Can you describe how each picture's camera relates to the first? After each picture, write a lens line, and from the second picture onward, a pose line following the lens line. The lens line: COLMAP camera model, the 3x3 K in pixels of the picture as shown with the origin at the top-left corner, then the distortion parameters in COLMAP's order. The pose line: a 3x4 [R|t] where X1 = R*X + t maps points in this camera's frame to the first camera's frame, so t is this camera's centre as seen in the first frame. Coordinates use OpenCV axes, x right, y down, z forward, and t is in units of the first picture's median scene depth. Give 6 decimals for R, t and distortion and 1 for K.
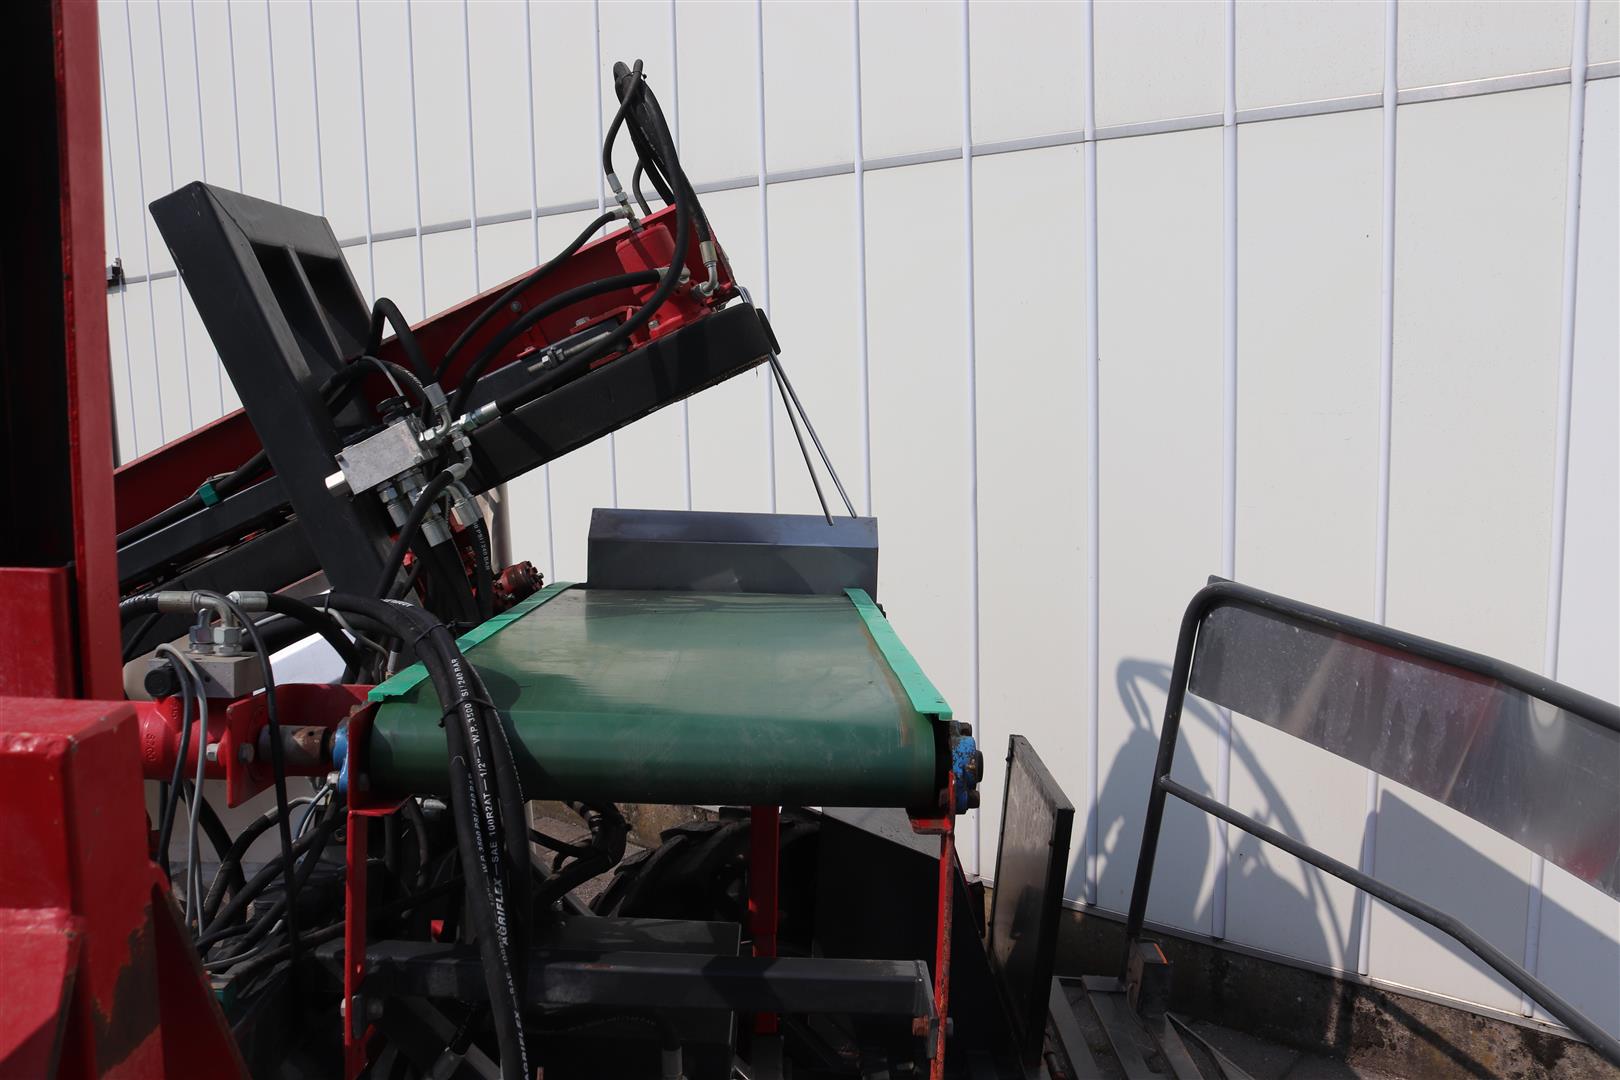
lens RADIAL K [[1368.0, 0, 818.6], [0, 1368.0, 553.0], [0, 0, 1]] dist [-0.173267, 0.158424]
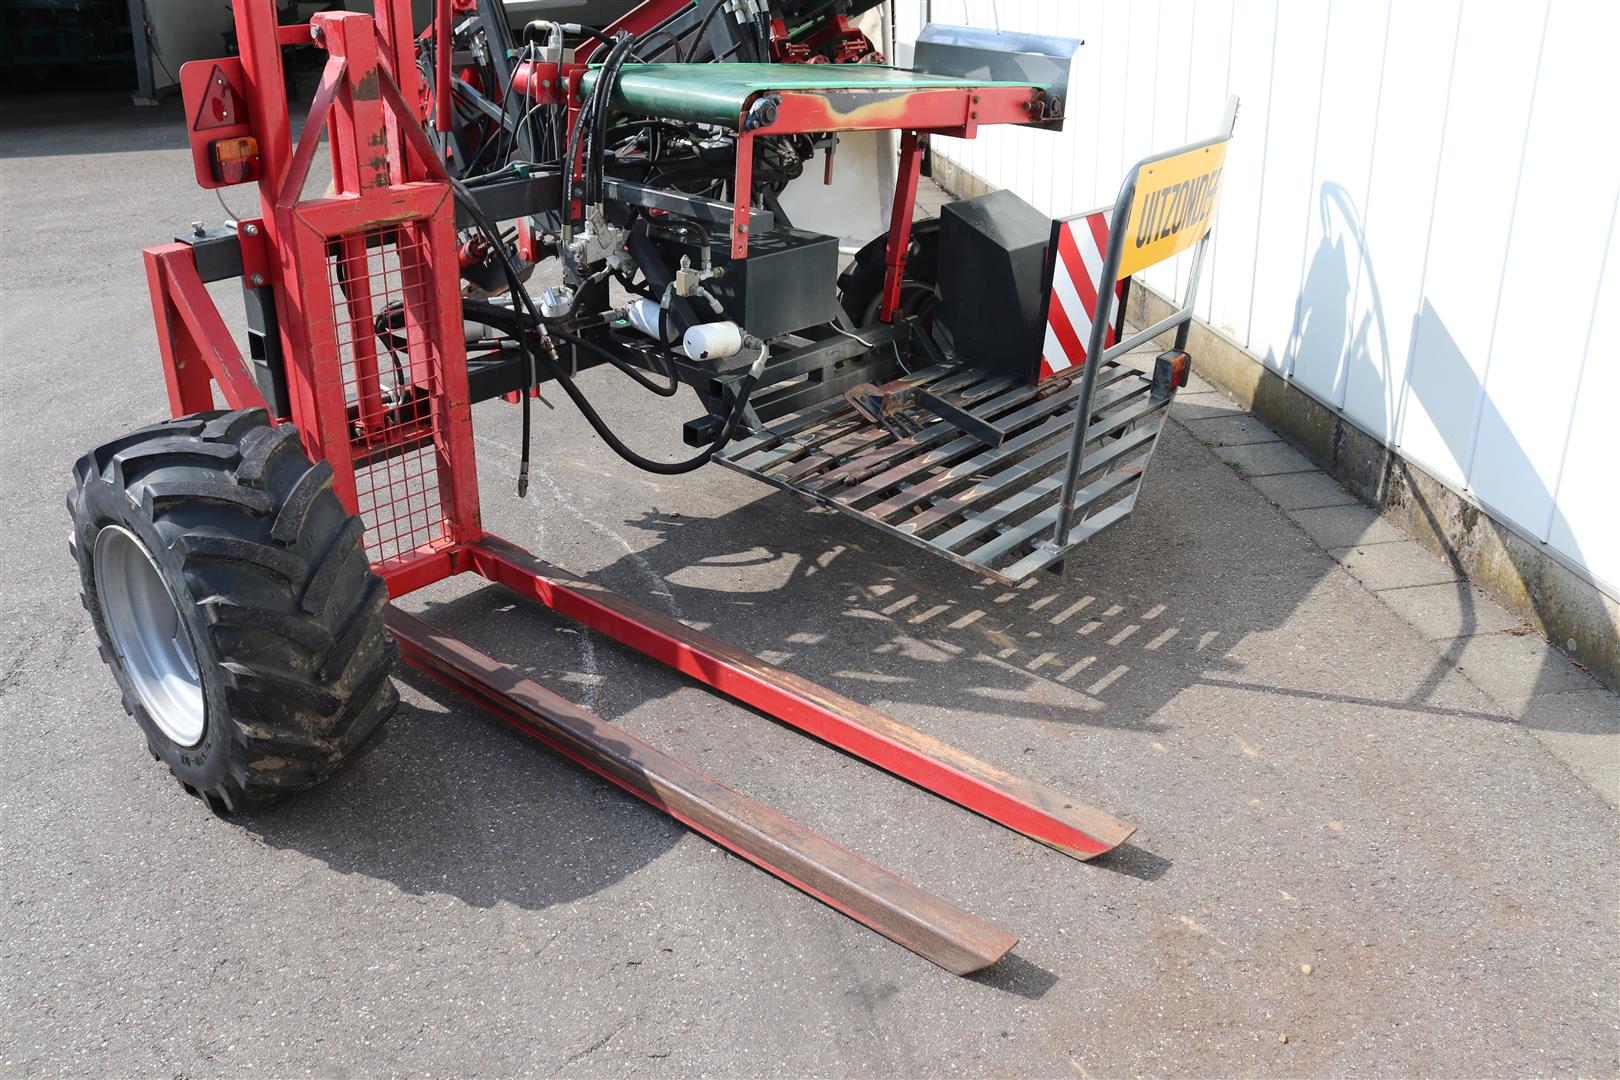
lens RADIAL K [[1368.0, 0, 818.6], [0, 1368.0, 553.0], [0, 0, 1]] dist [-0.173267, 0.158424]
pose [[0.740692, 0.279921, -0.610753, 0.879030], [-0.091110, 0.942522, 0.321483, 0.061793], [0.665638, -0.182474, 0.723622, -0.338611]]
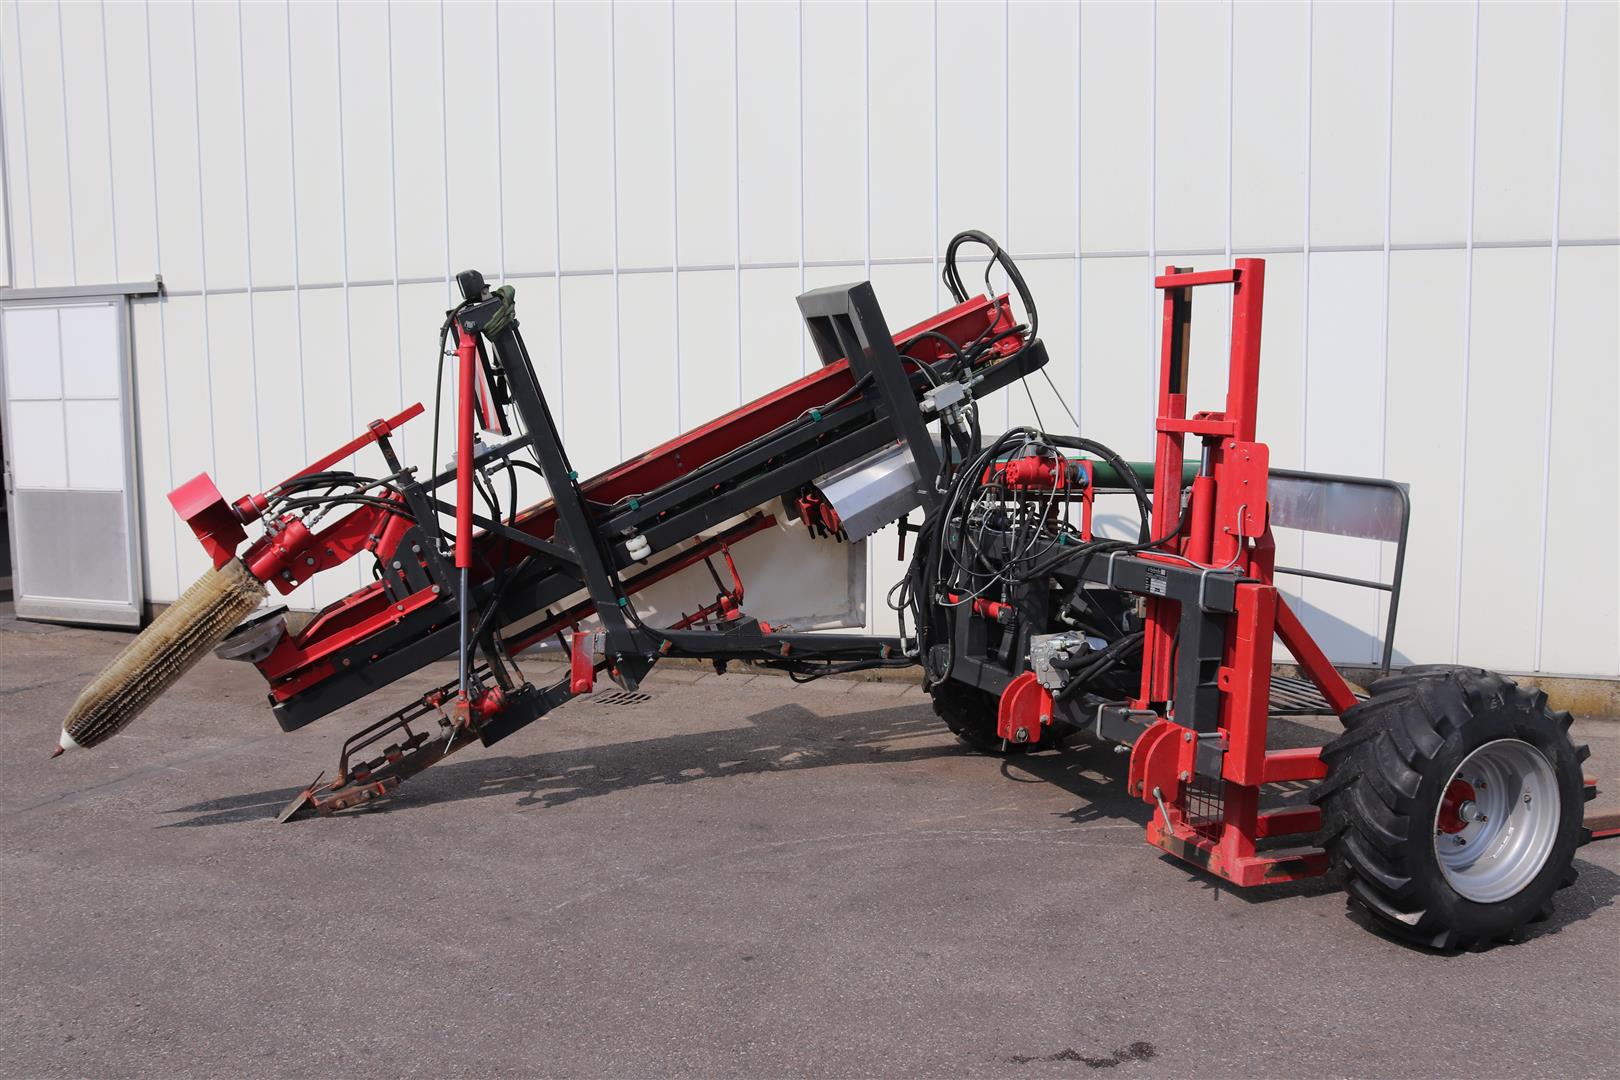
lens RADIAL K [[1518.7, 0, 810.0], [0, 1518.7, 540.0], [0, 0, 1]] dist [-0.167953, 0.187162]
pose [[0.936509, -0.023539, 0.349851, -1.134708], [0.036590, 0.998857, -0.030741, 0.199123], [-0.348728, 0.041590, 0.936301, -1.116880]]
